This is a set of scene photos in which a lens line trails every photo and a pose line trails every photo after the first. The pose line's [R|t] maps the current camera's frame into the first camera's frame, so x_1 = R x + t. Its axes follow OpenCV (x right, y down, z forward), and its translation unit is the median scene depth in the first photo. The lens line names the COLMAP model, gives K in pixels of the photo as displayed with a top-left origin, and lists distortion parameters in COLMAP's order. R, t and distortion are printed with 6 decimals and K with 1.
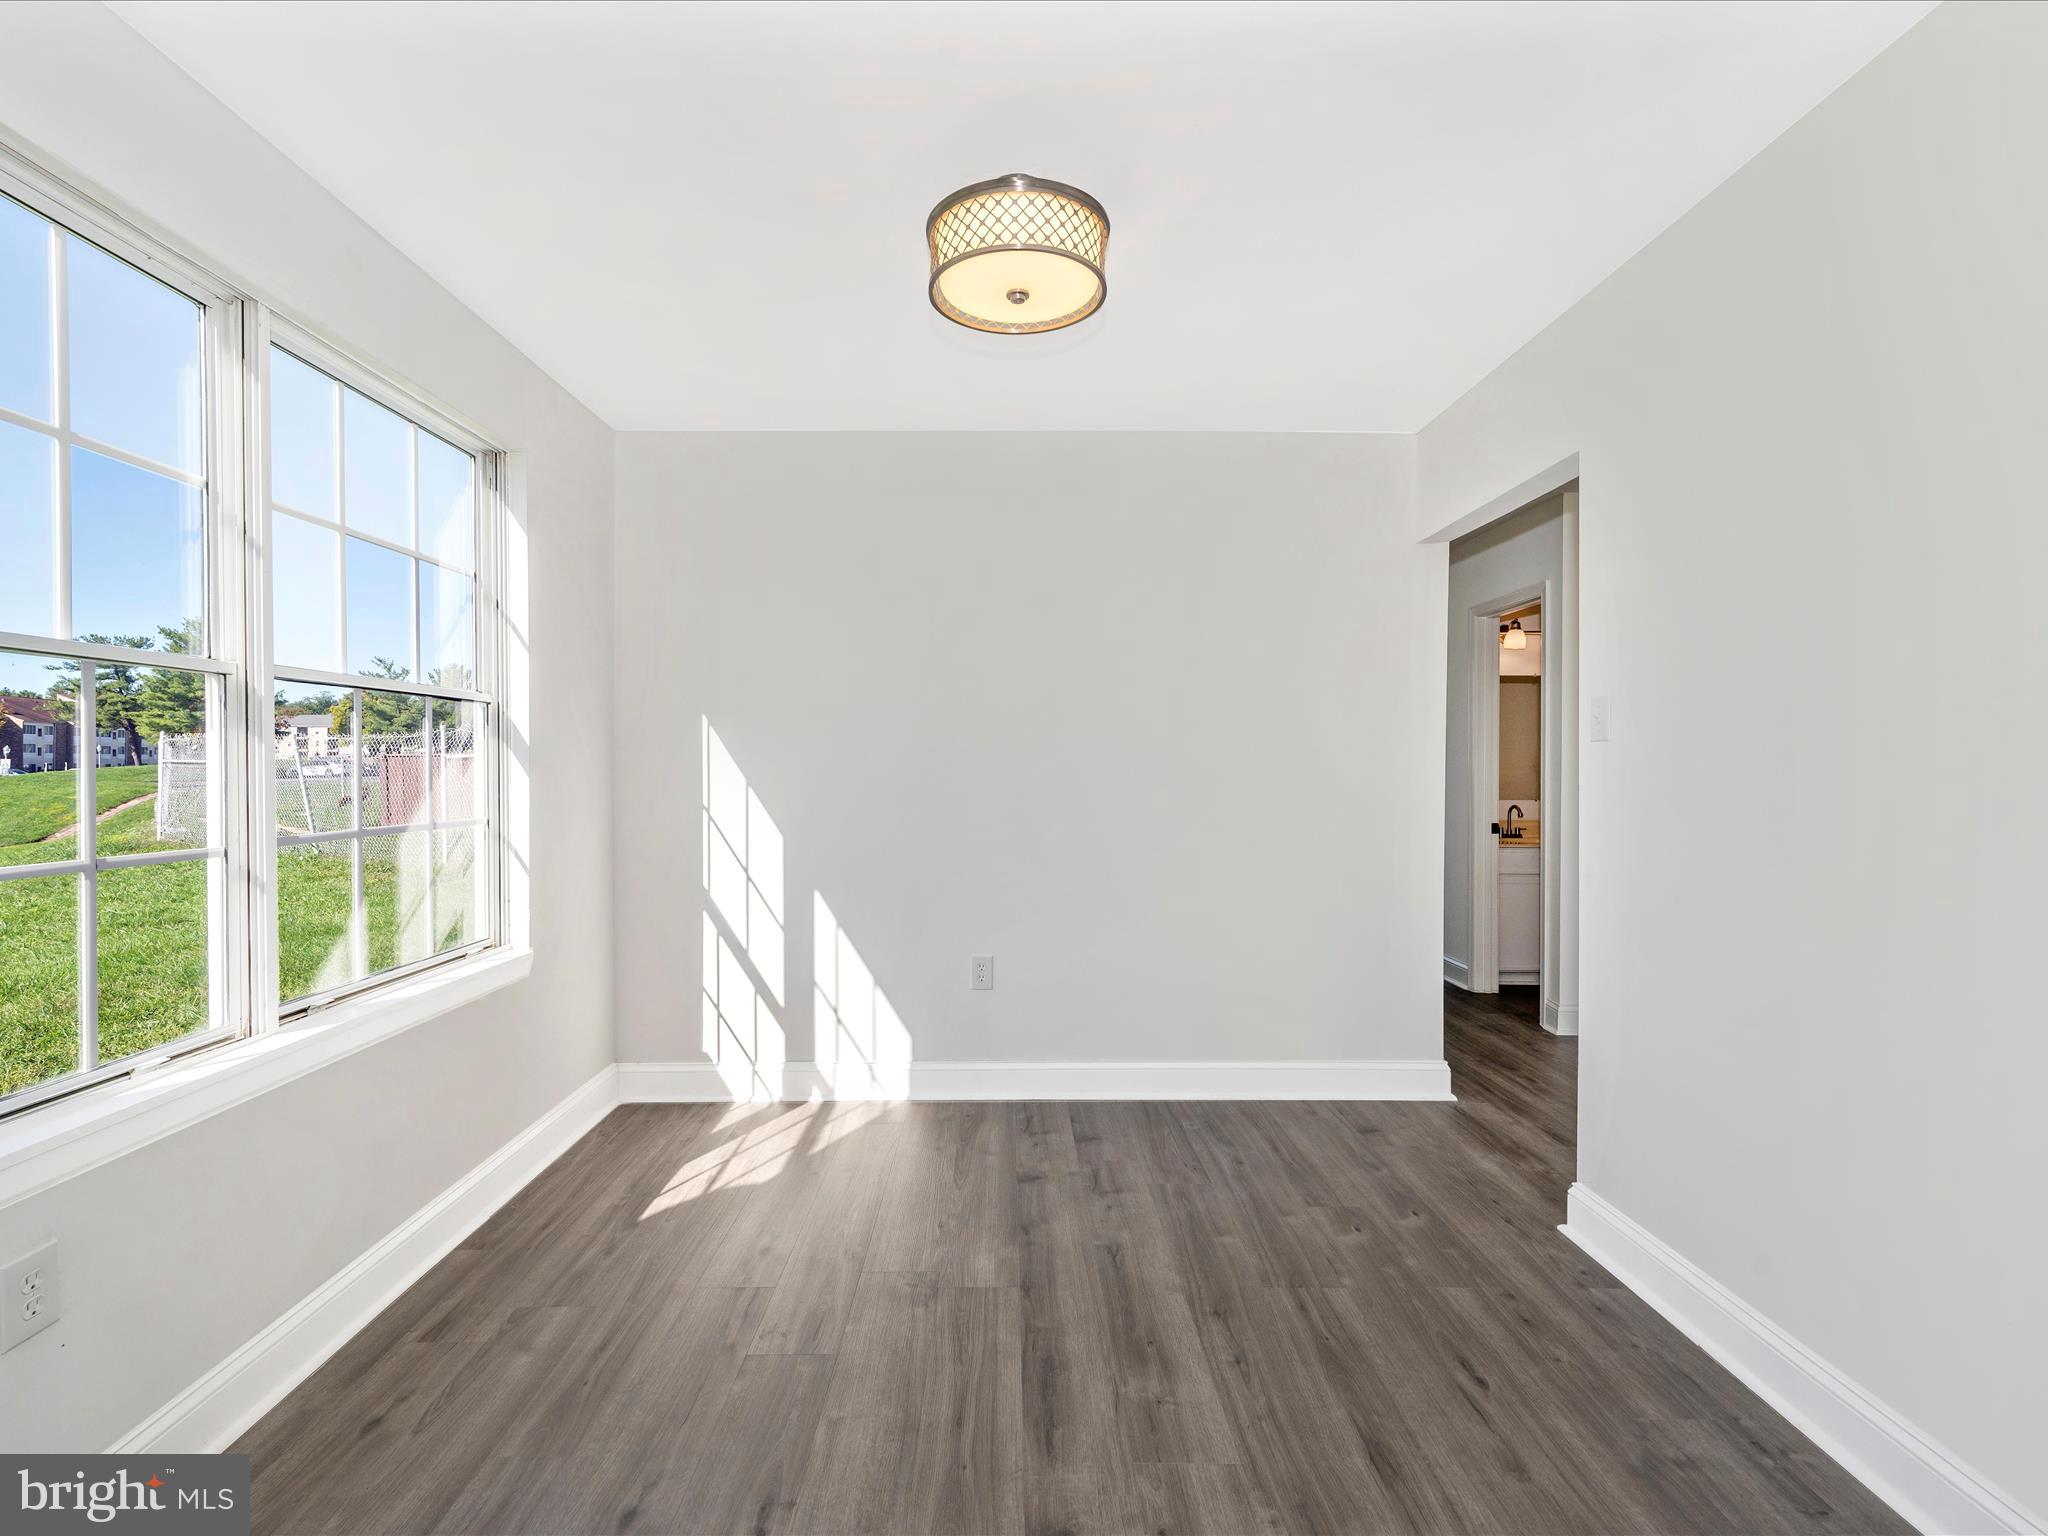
lens RADIAL K [[927.0, 0, 1015.1], [0, 927.0, 752.1], [0, 0, 1]] dist [0.003381, -0.000839]
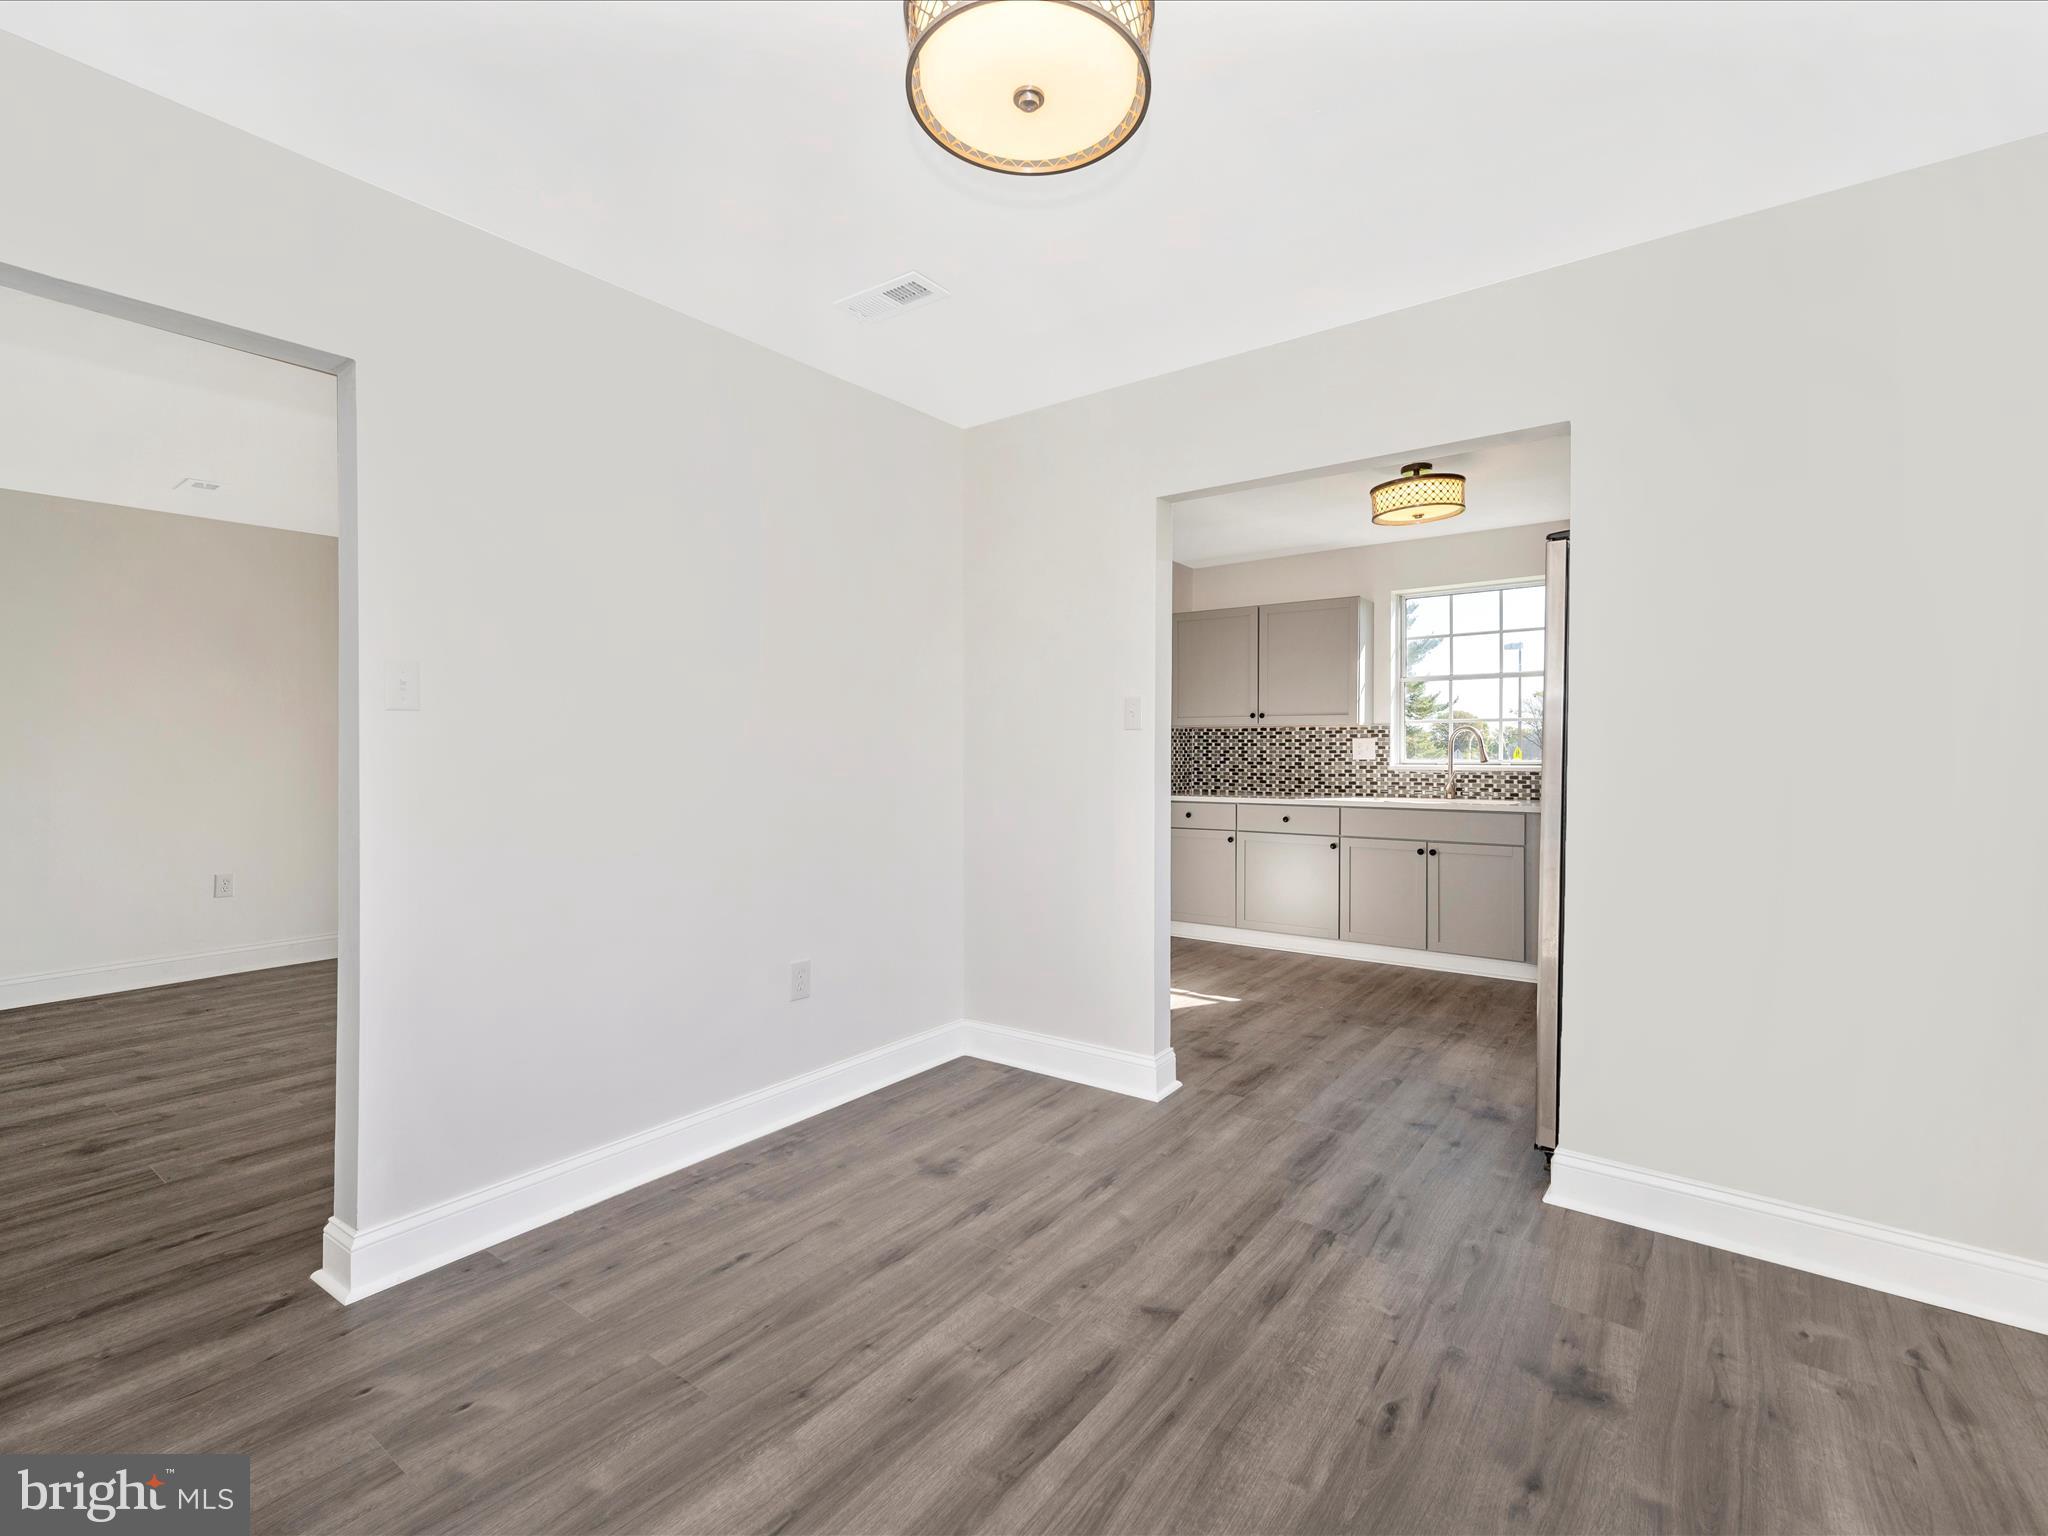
lens RADIAL K [[927.0, 0, 1015.2], [0, 927.0, 772.1], [0, 0, 1]] dist [0.003381, -0.000839]
pose [[-0.791948, -0.013992, 0.610429, -0.361780], [-0.006584, 0.999875, 0.014377, 0.044245], [-0.610553, 0.007367, -0.791941, 1.330516]]
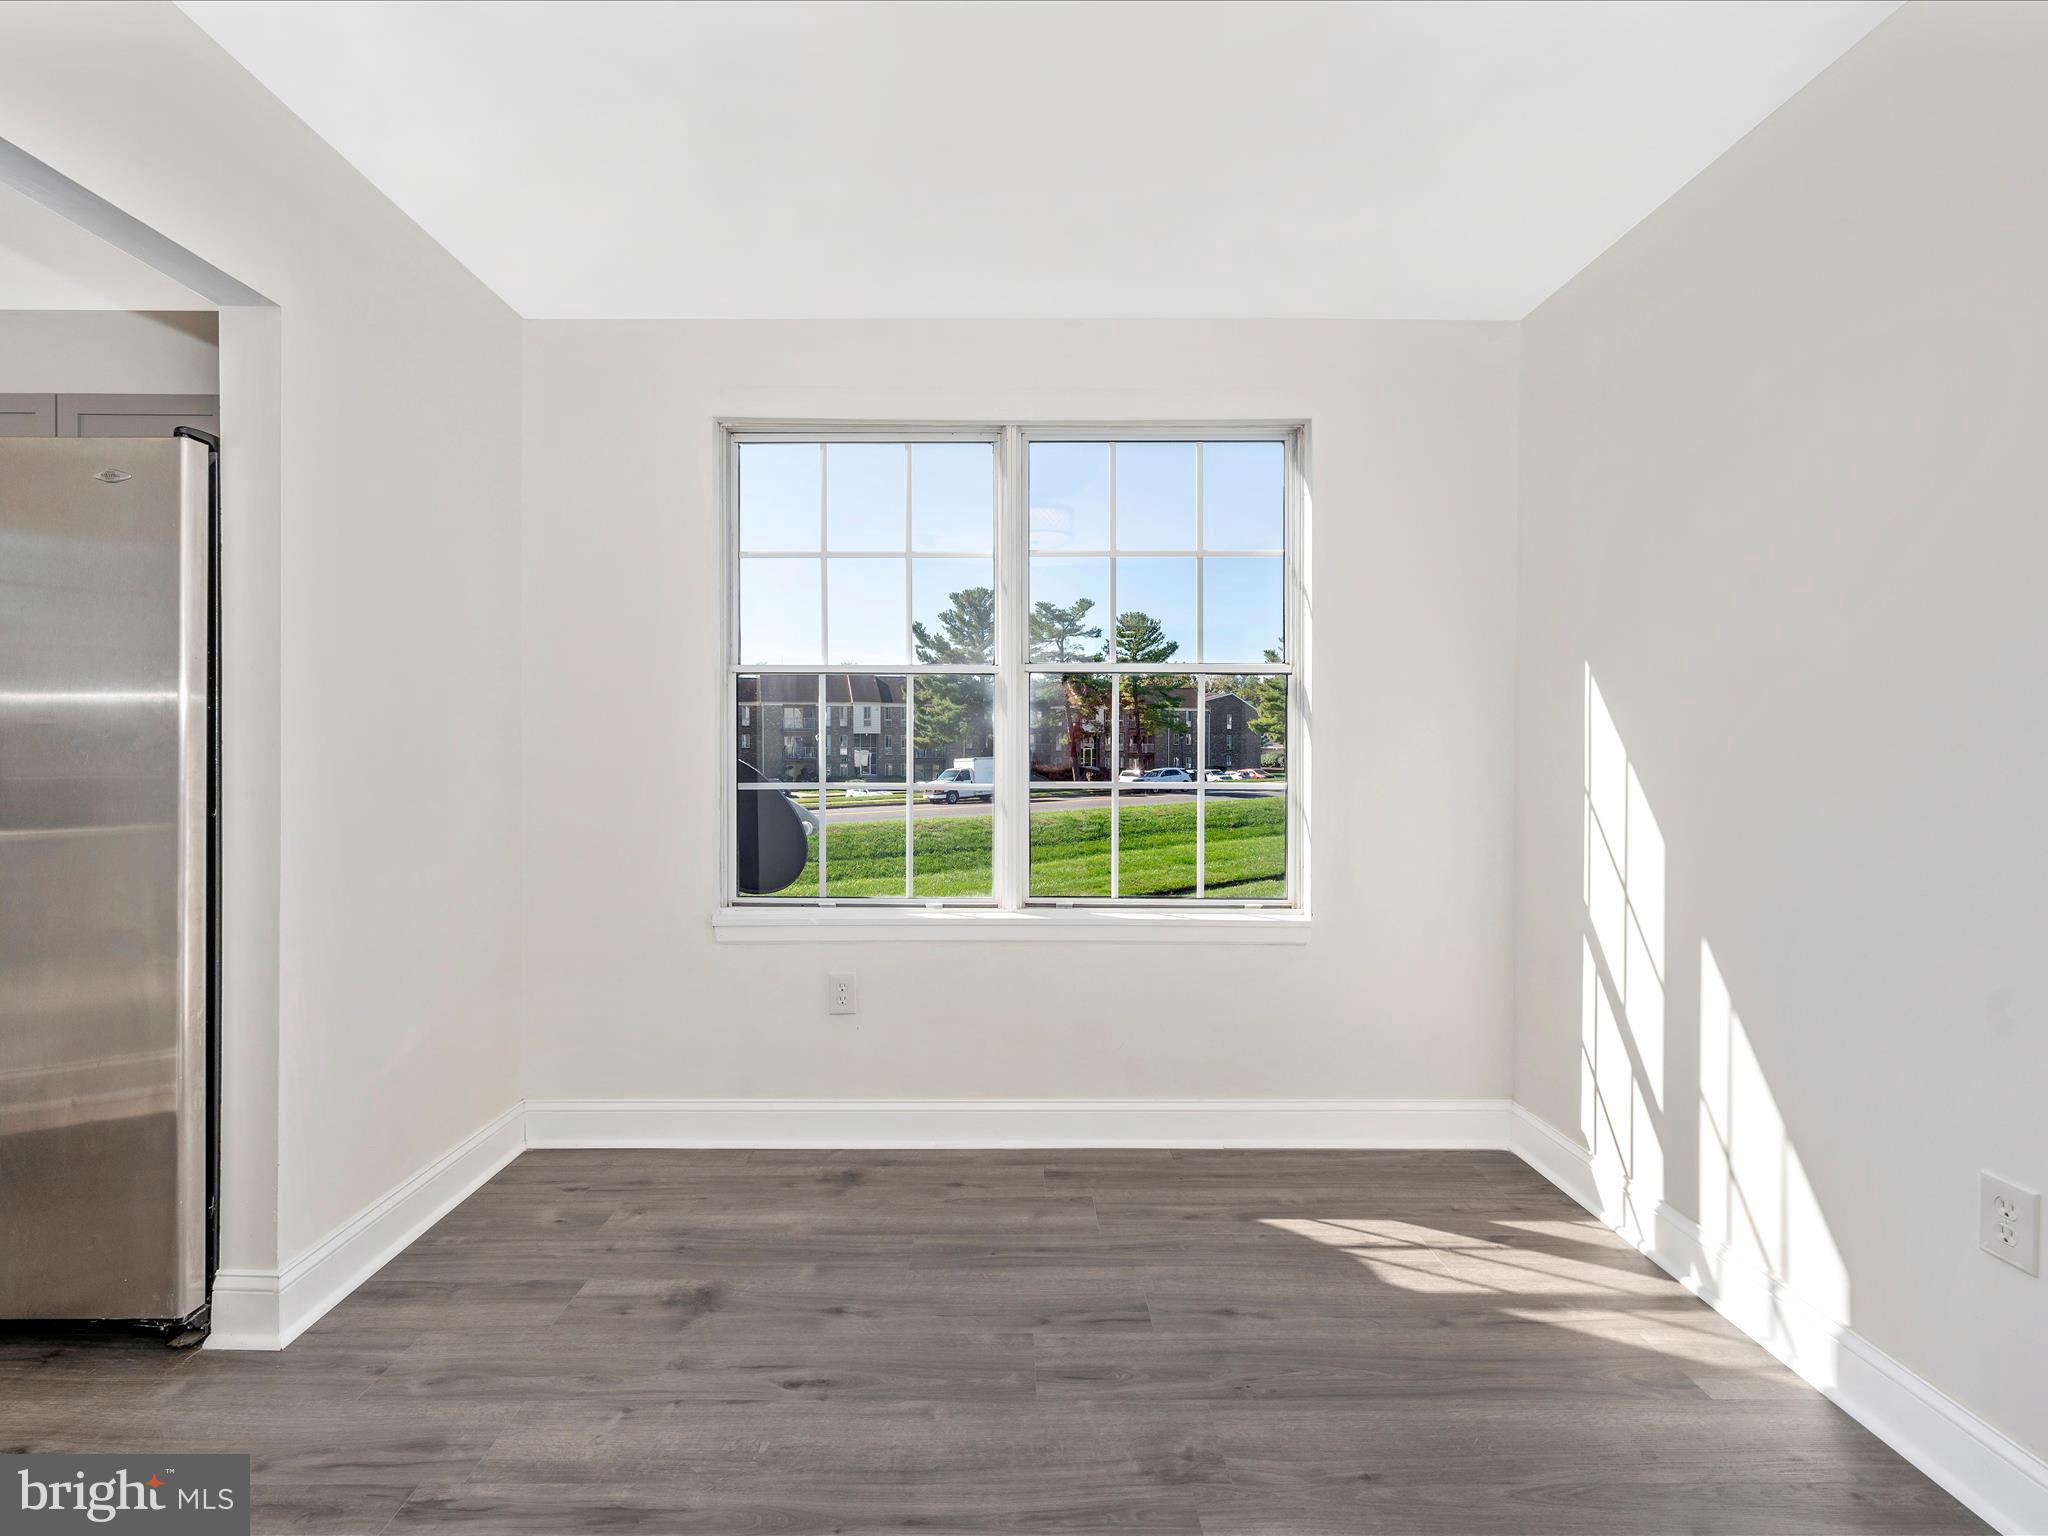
lens RADIAL K [[927.0, 0, 1005.4], [0, 927.0, 742.9], [0, 0, 1]] dist [0.003381, -0.000839]
pose [[-0.010421, -0.004836, -0.999934, 0.550106], [0.009649, 0.999941, -0.004937, 0.031042], [0.999899, -0.009700, -0.010373, 0.797339]]
